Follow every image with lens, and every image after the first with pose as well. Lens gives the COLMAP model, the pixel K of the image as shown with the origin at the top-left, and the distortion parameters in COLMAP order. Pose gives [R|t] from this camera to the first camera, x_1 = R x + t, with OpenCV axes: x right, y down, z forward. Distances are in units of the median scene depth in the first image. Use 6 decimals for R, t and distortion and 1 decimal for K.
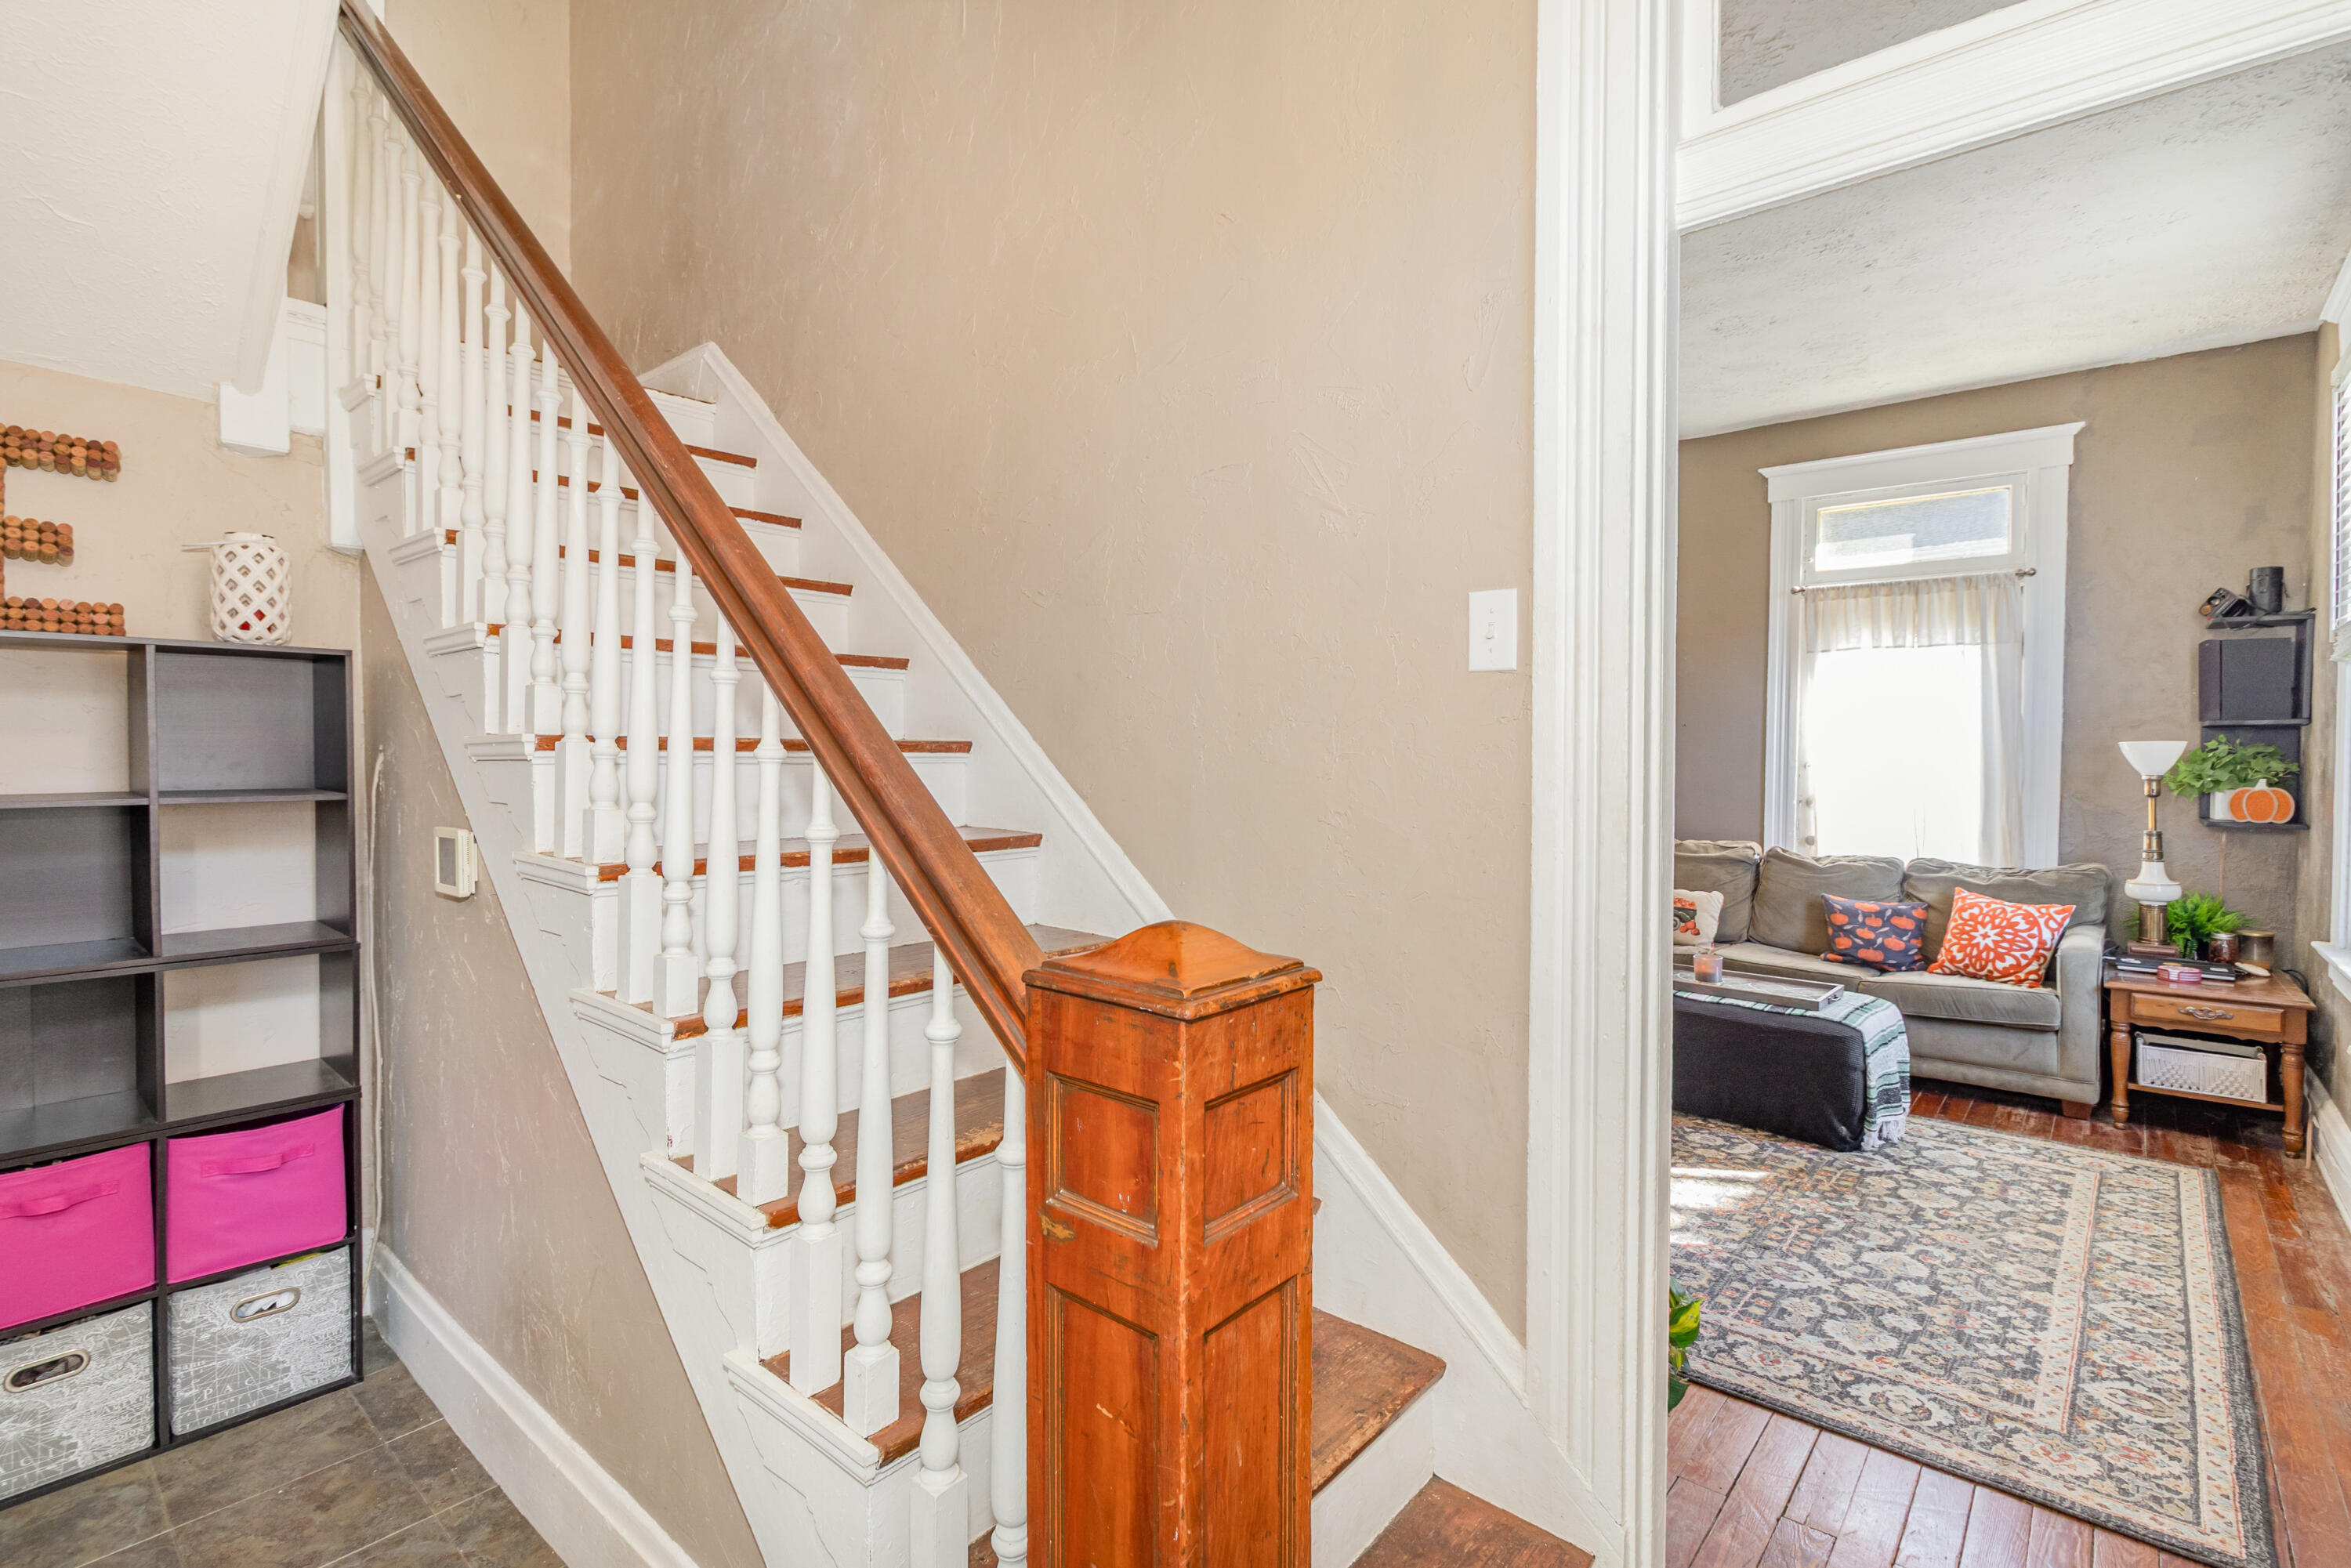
lens RADIAL K [[1095.4, 0, 1184.4], [0, 1095.4, 760.5], [0, 0, 1]] dist [0.001769, -0.000879]
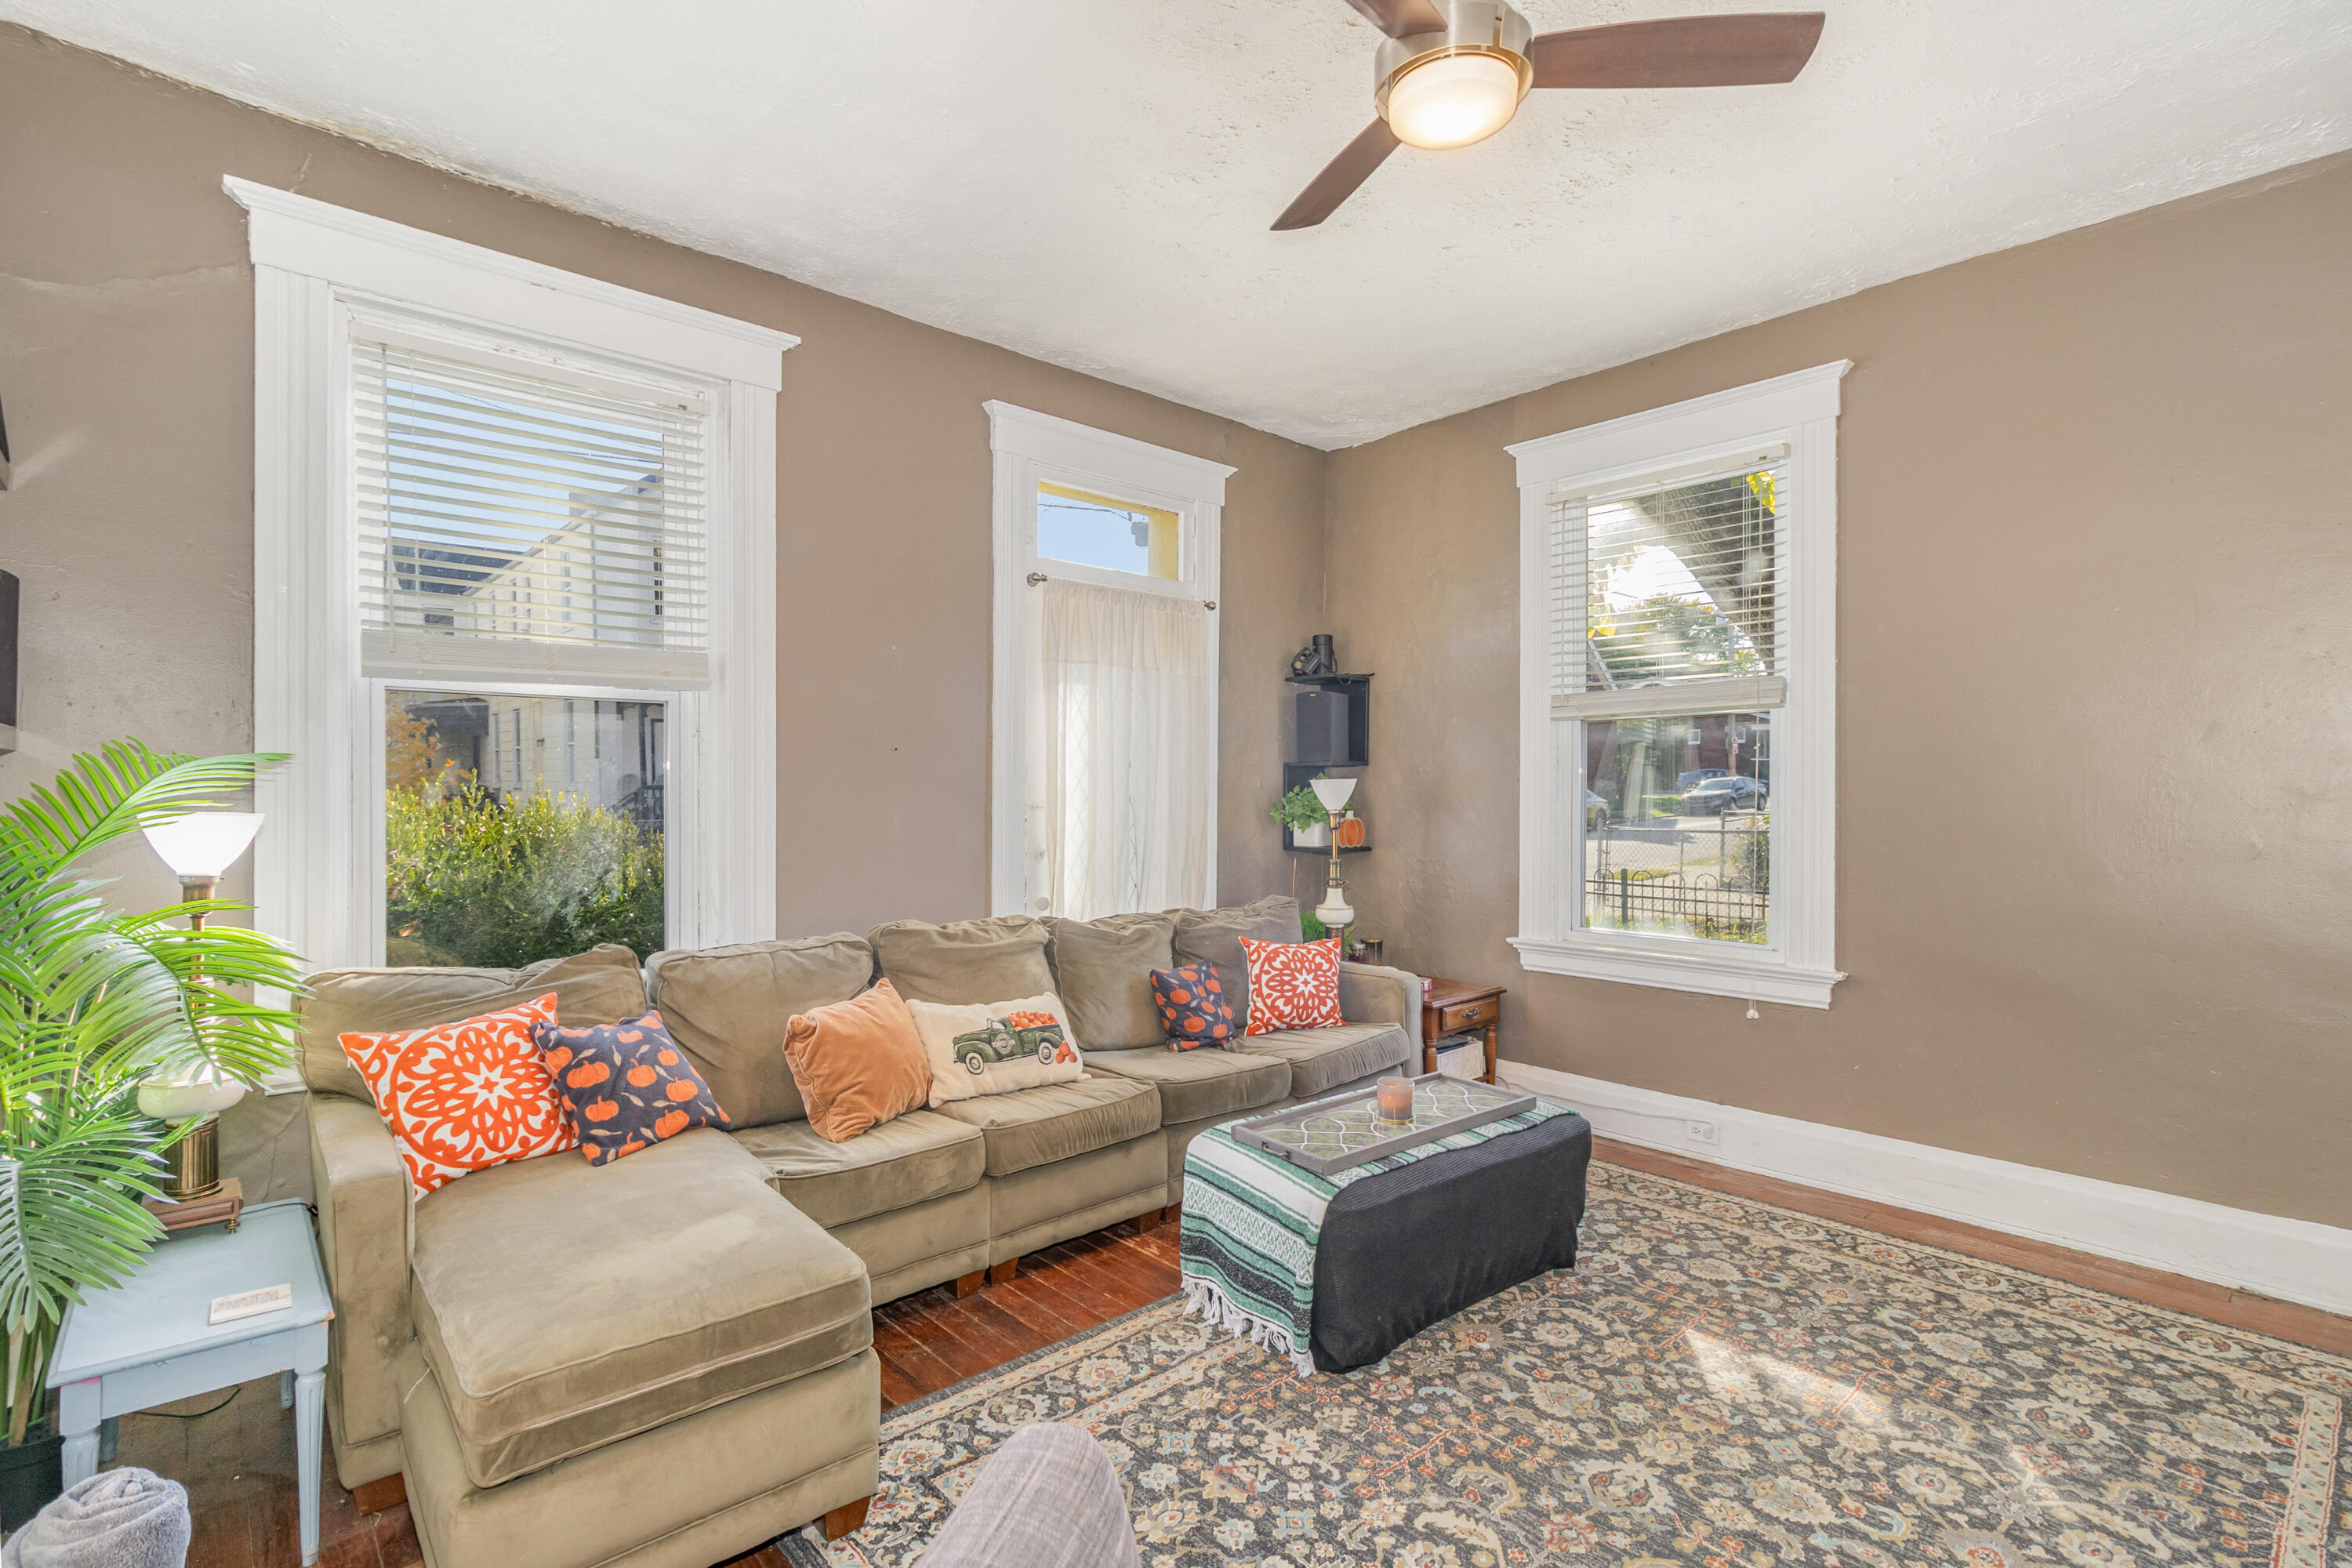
lens RADIAL K [[1095.9, 0, 1162.2], [0, 1095.9, 792.7], [0, 0, 1]] dist [0.001769, -0.000879]
pose [[0.137122, -0.003356, 0.990548, -0.249288], [0.012261, 0.999923, 0.001691, -0.008471], [-0.990478, 0.011913, 0.137153, 1.100097]]
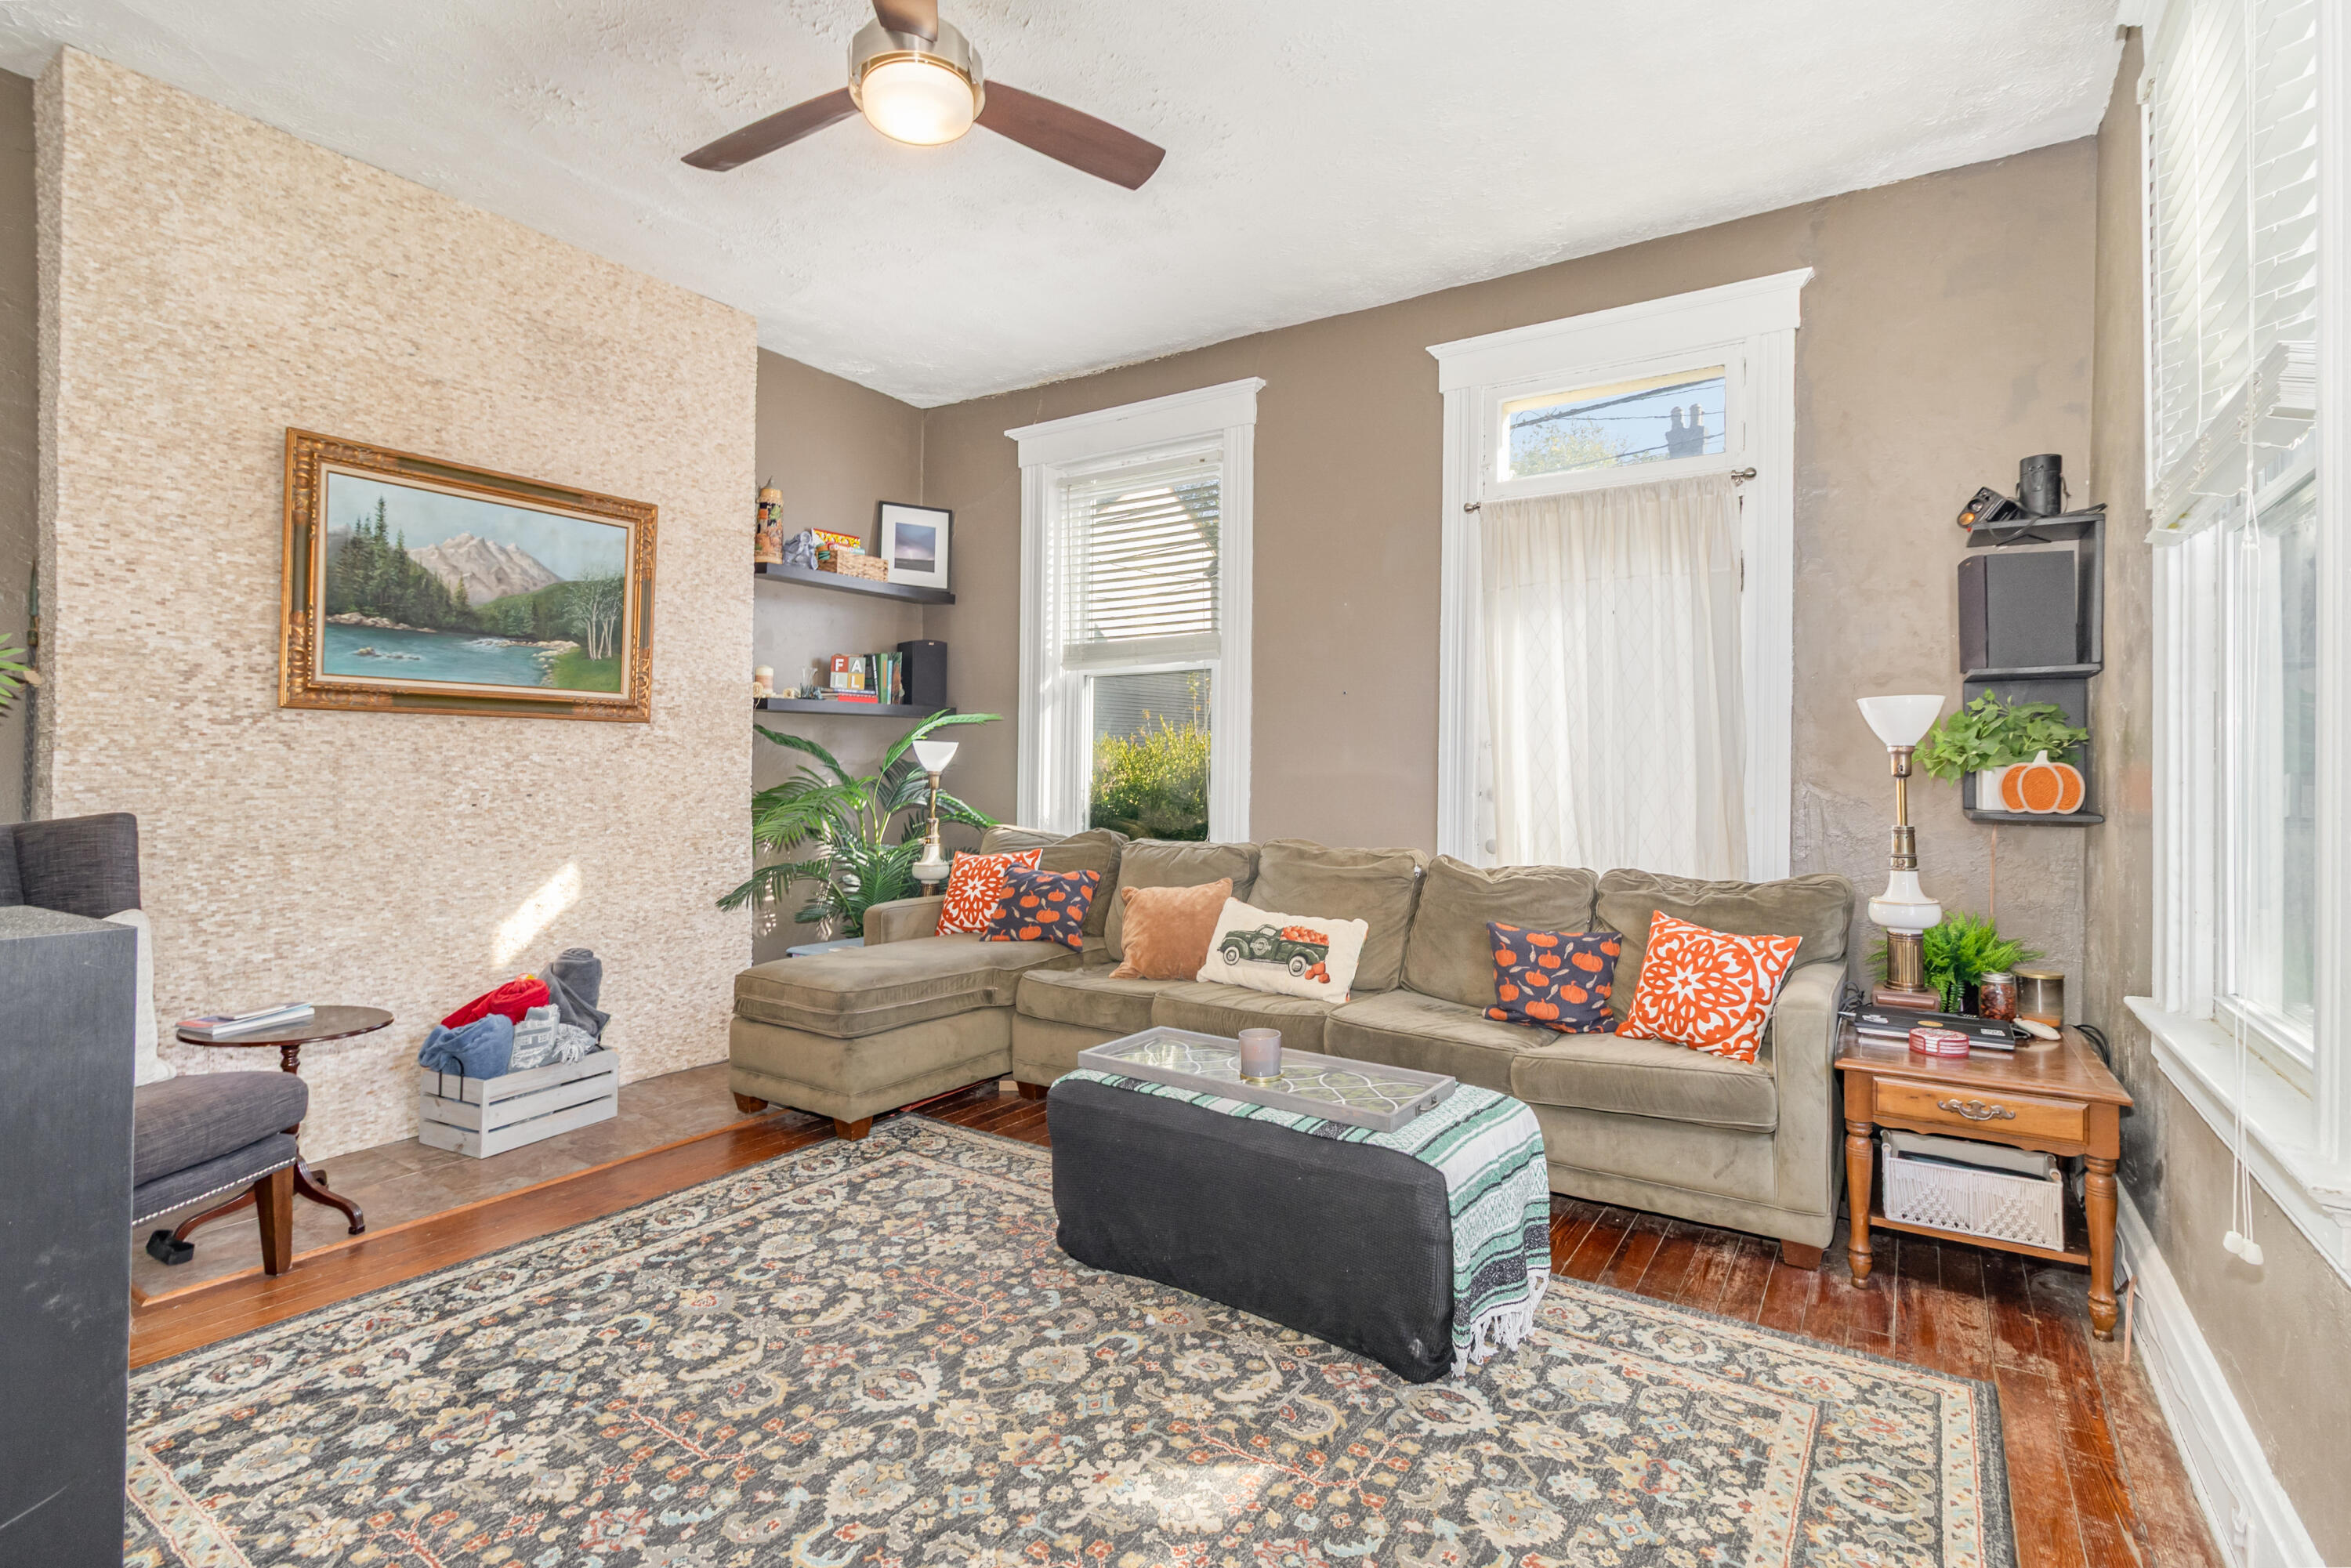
lens RADIAL K [[1095.4, 0, 1204.8], [0, 1095.4, 748.8], [0, 0, 1]] dist [0.001769, -0.000879]
pose [[0.990268, 0.003570, 0.139129, 0.377210], [-0.000006, 0.999672, -0.025612, 0.035613], [-0.139174, 0.025362, 0.989943, 0.403762]]
